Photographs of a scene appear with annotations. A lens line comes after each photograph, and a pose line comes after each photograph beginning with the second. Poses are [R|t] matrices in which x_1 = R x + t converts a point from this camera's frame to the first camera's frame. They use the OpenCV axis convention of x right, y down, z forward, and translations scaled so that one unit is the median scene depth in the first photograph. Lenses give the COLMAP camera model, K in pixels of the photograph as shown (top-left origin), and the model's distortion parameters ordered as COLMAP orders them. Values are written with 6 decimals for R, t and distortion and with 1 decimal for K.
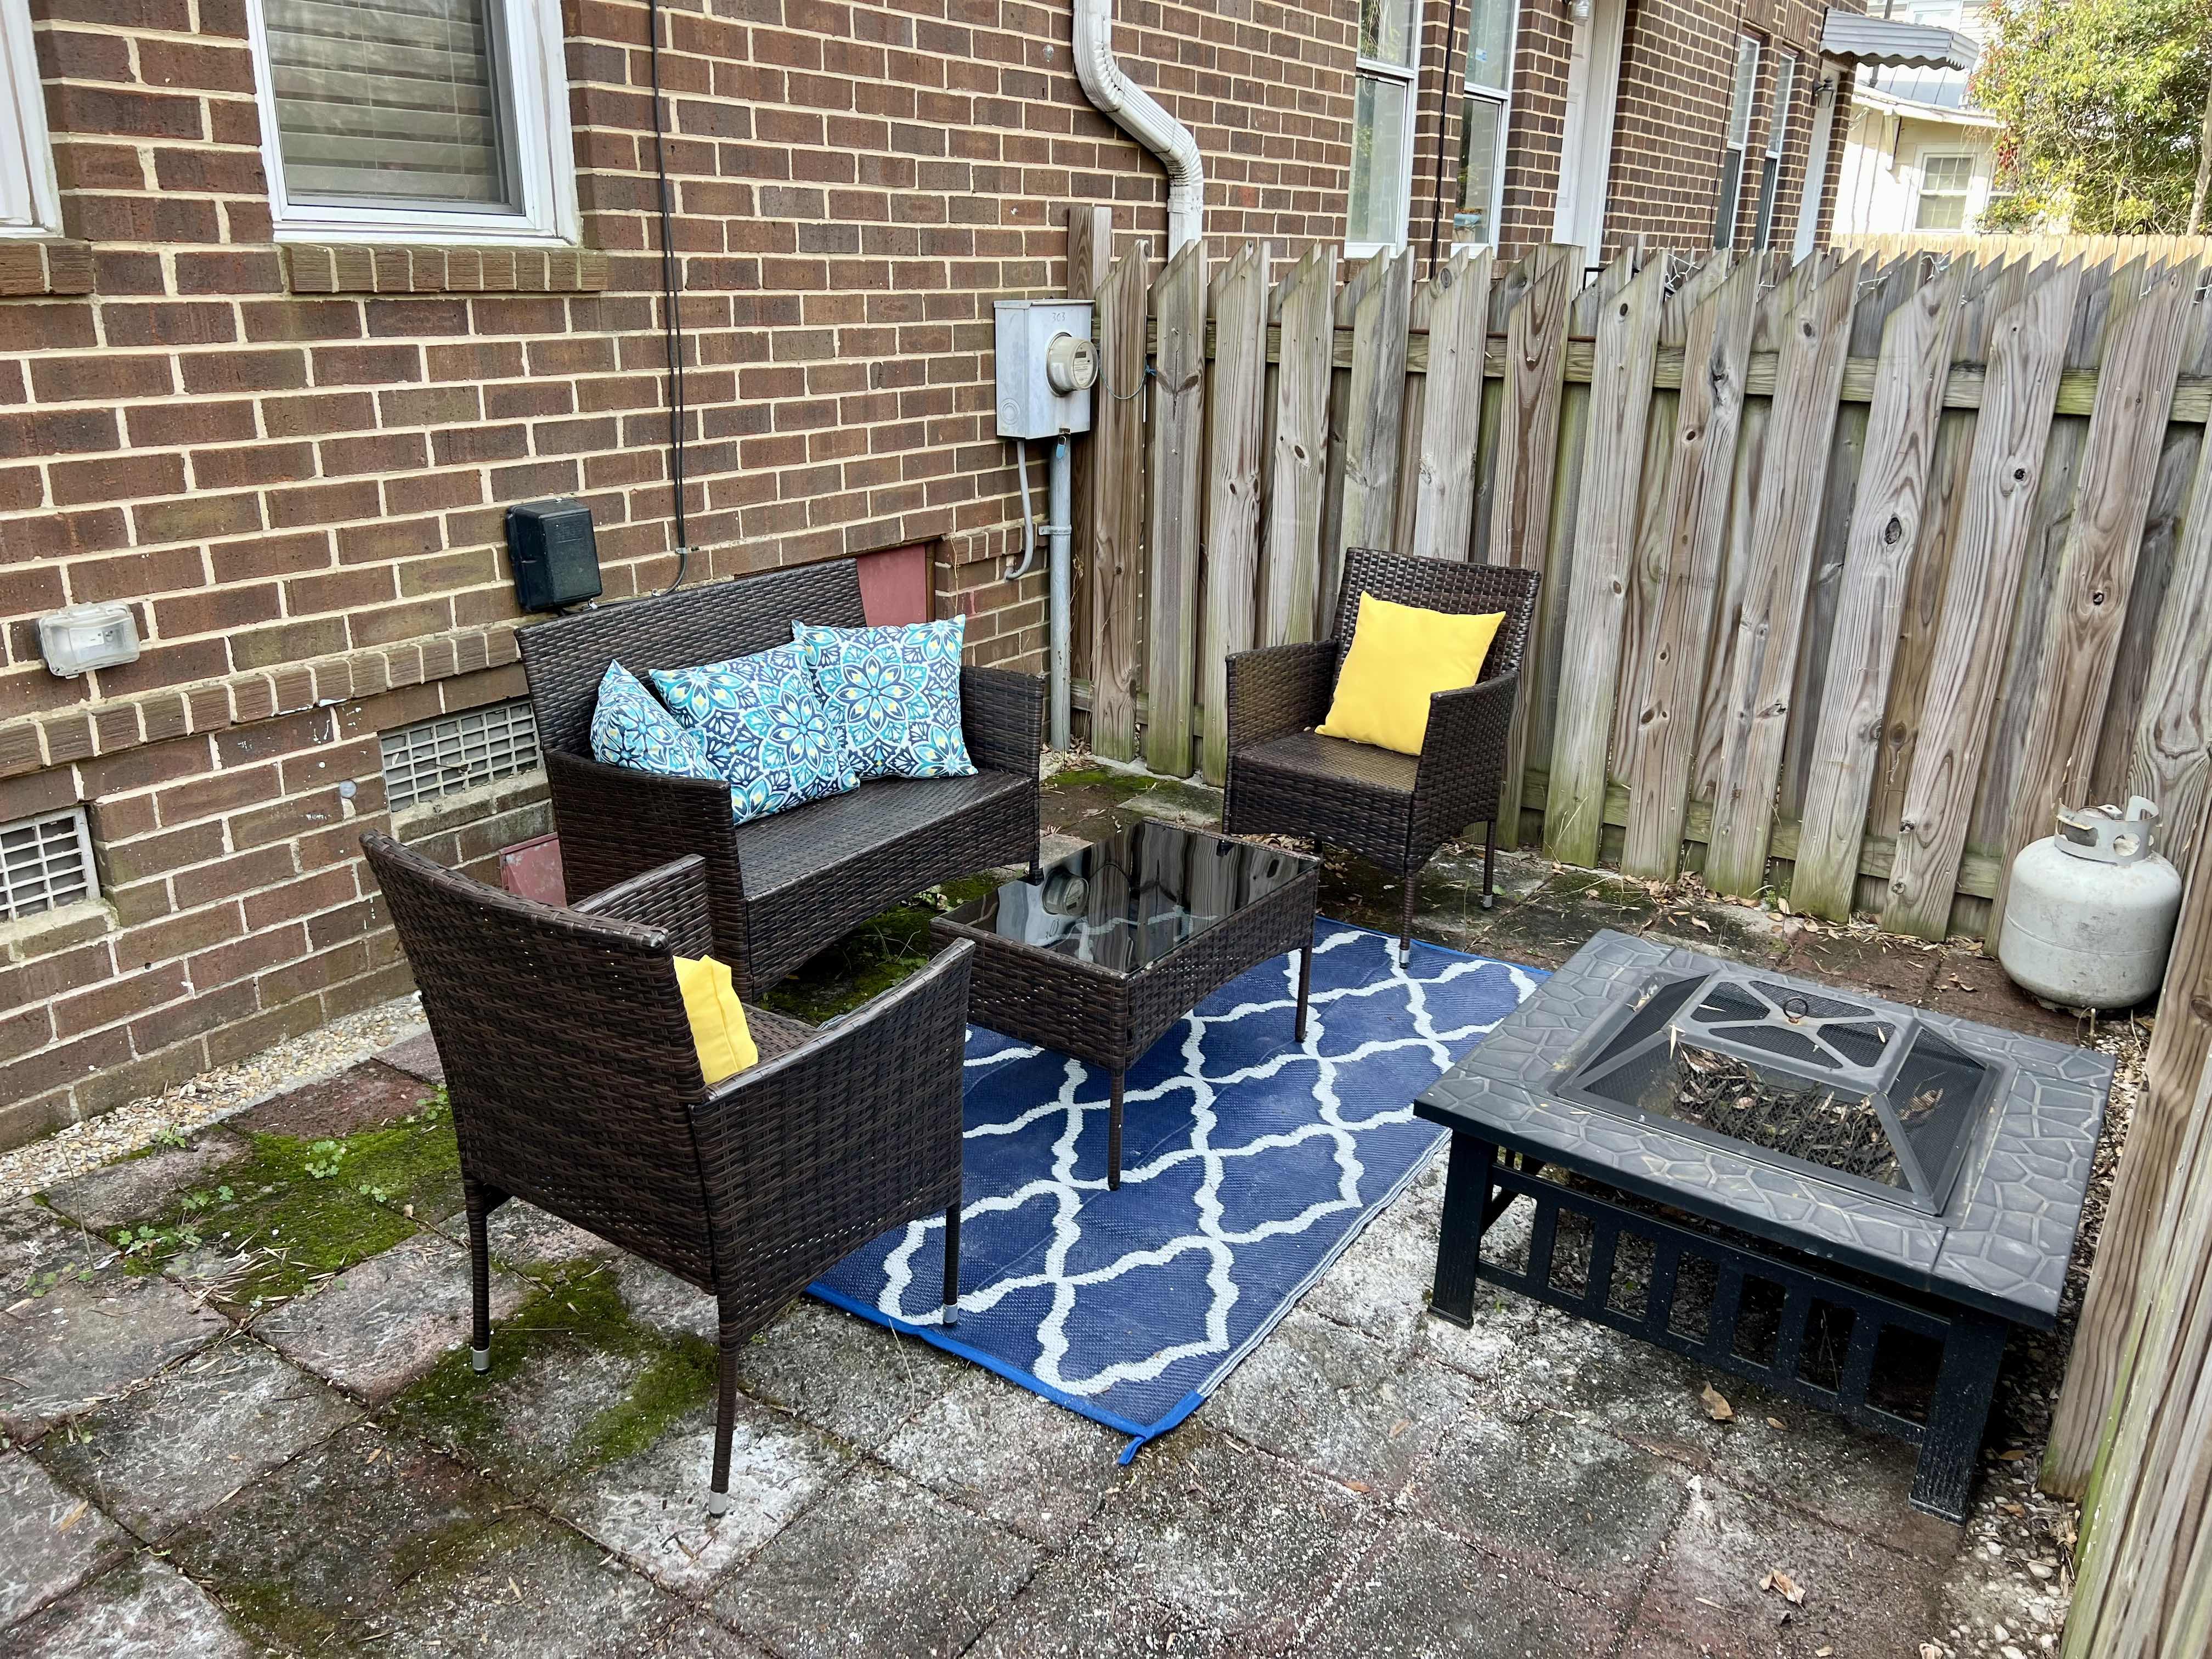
lens RADIAL K [[1653.3, 0, 1117.6], [0, 1653.3, 829.7], [0, 0, 1]] dist [0.035643, -0.026466]
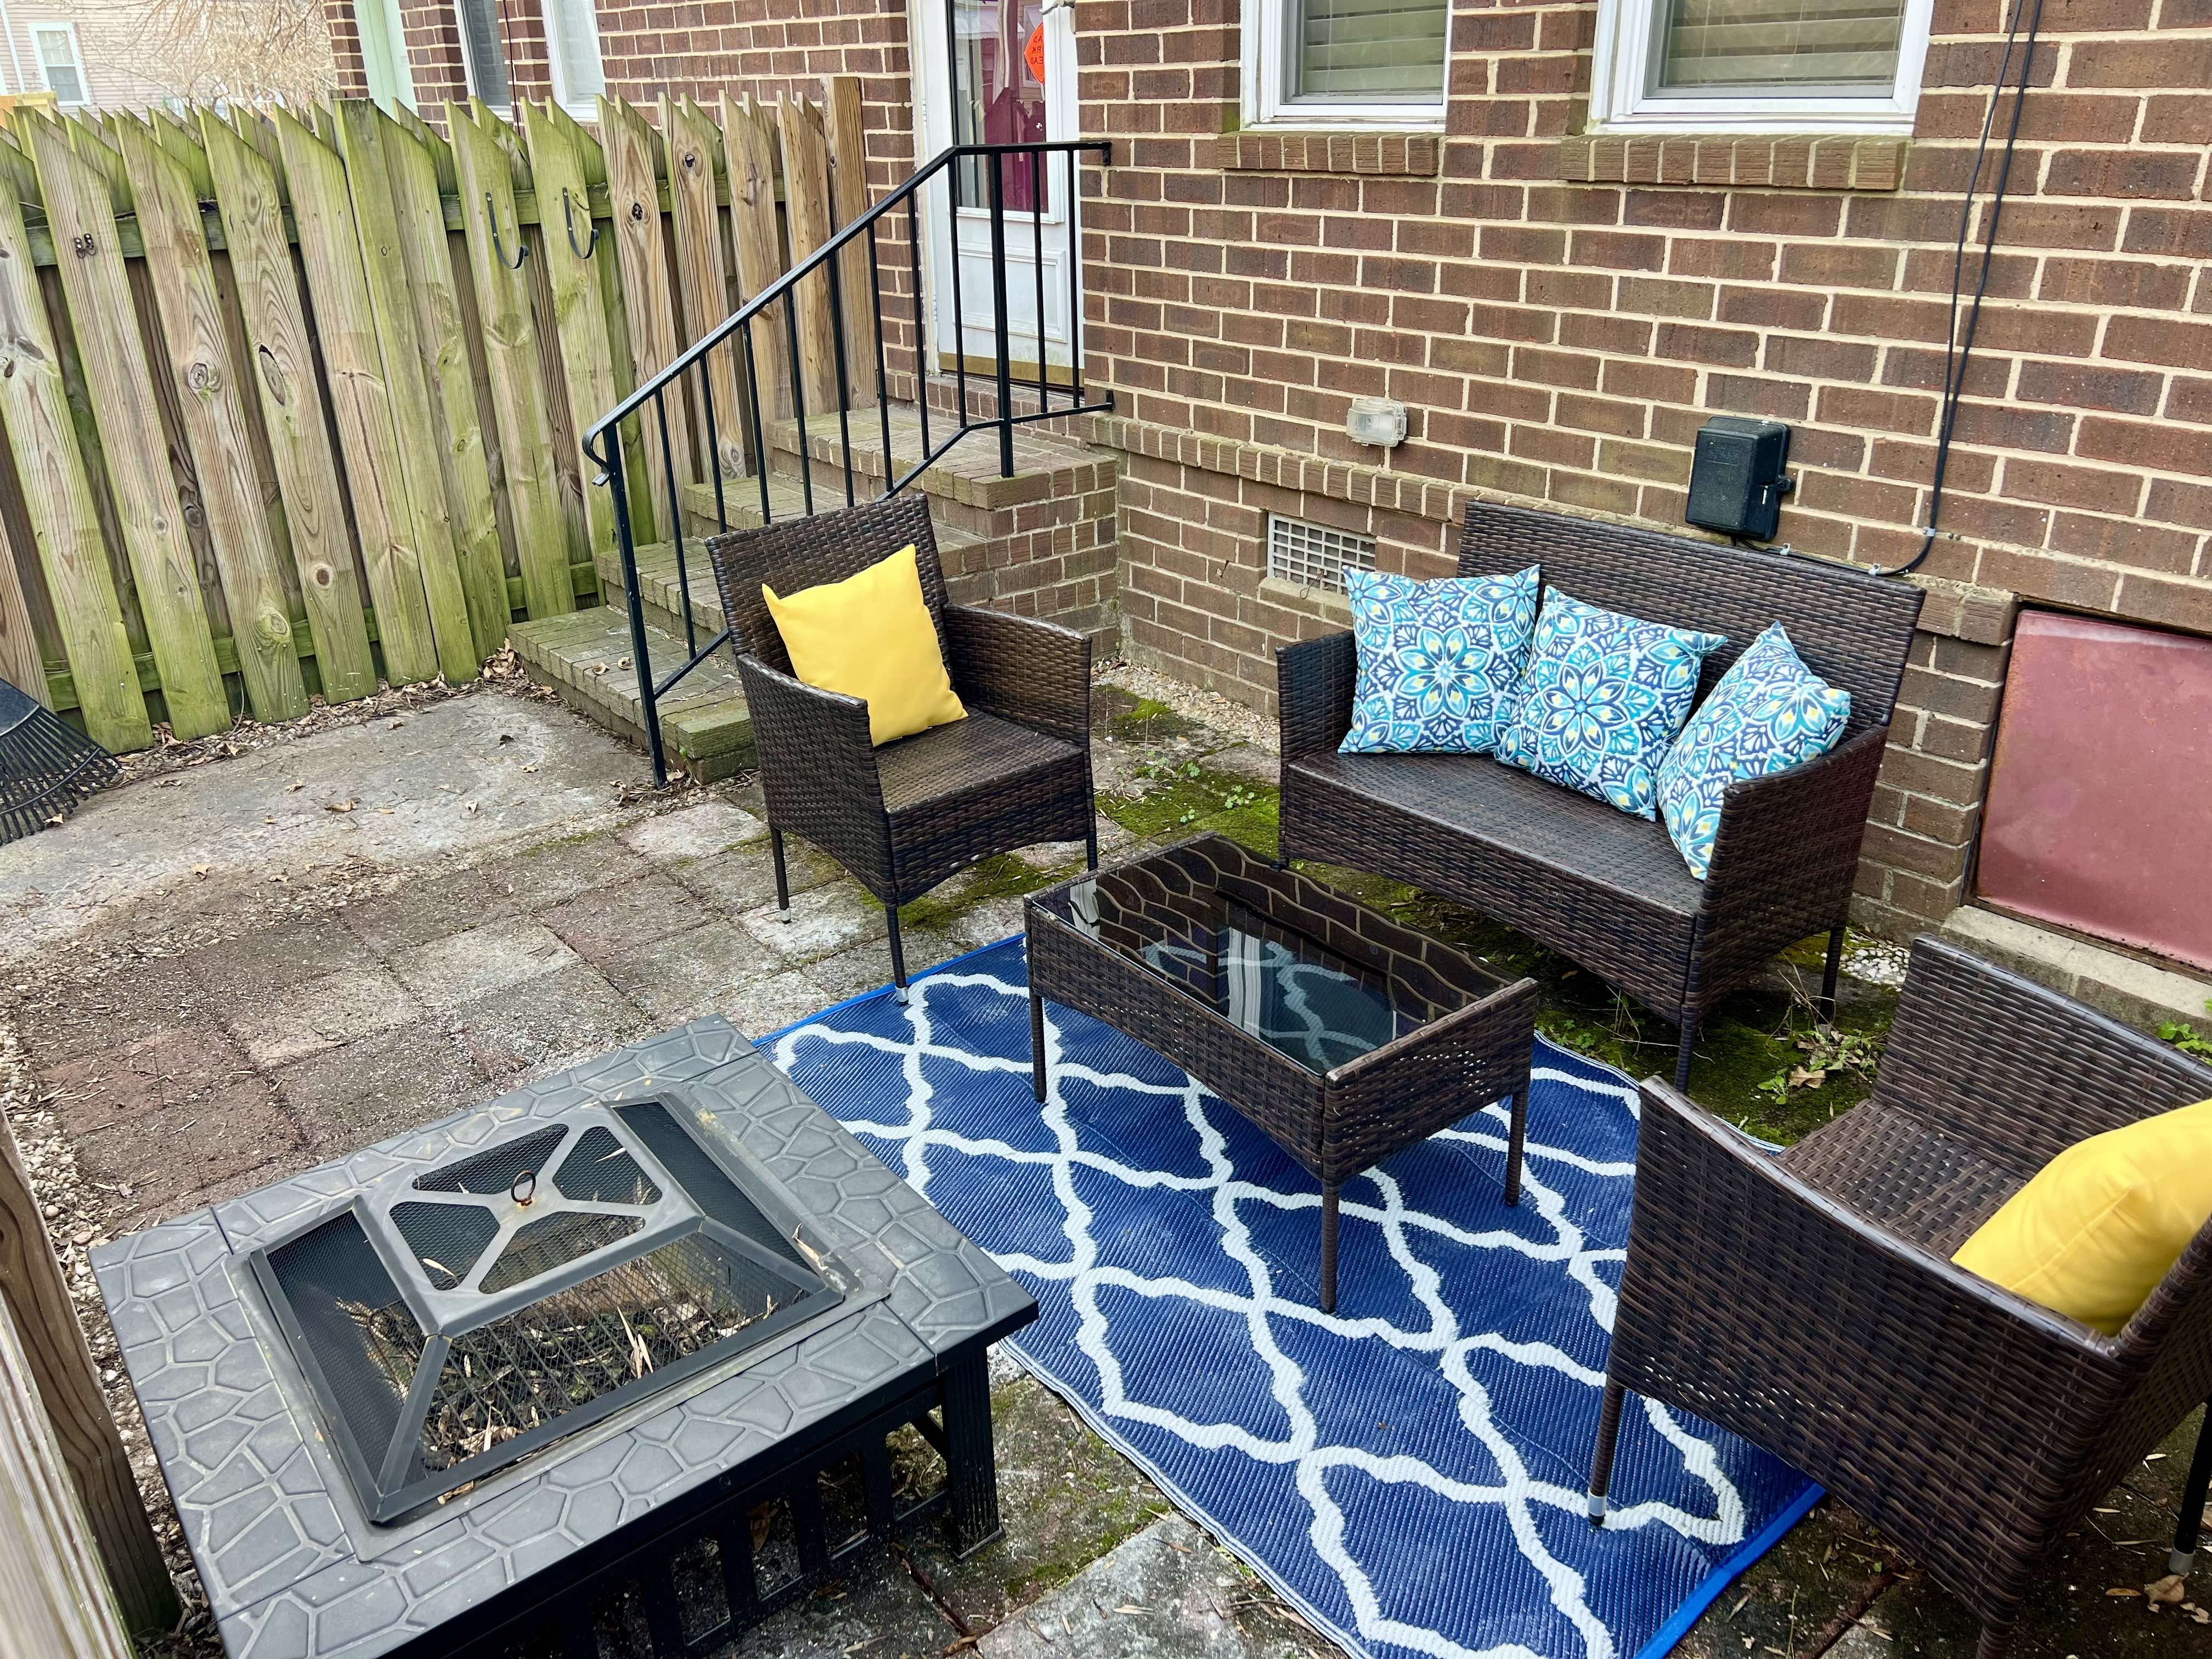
lens RADIAL K [[1653.3, 0, 1114.6], [0, 1653.3, 830.0], [0, 0, 1]] dist [0.035643, -0.026466]
pose [[-0.312767, 0.372770, -0.873625, 0.713651], [-0.306113, 0.831134, 0.464231, -0.357556], [0.899151, 0.412624, -0.145841, 0.991073]]
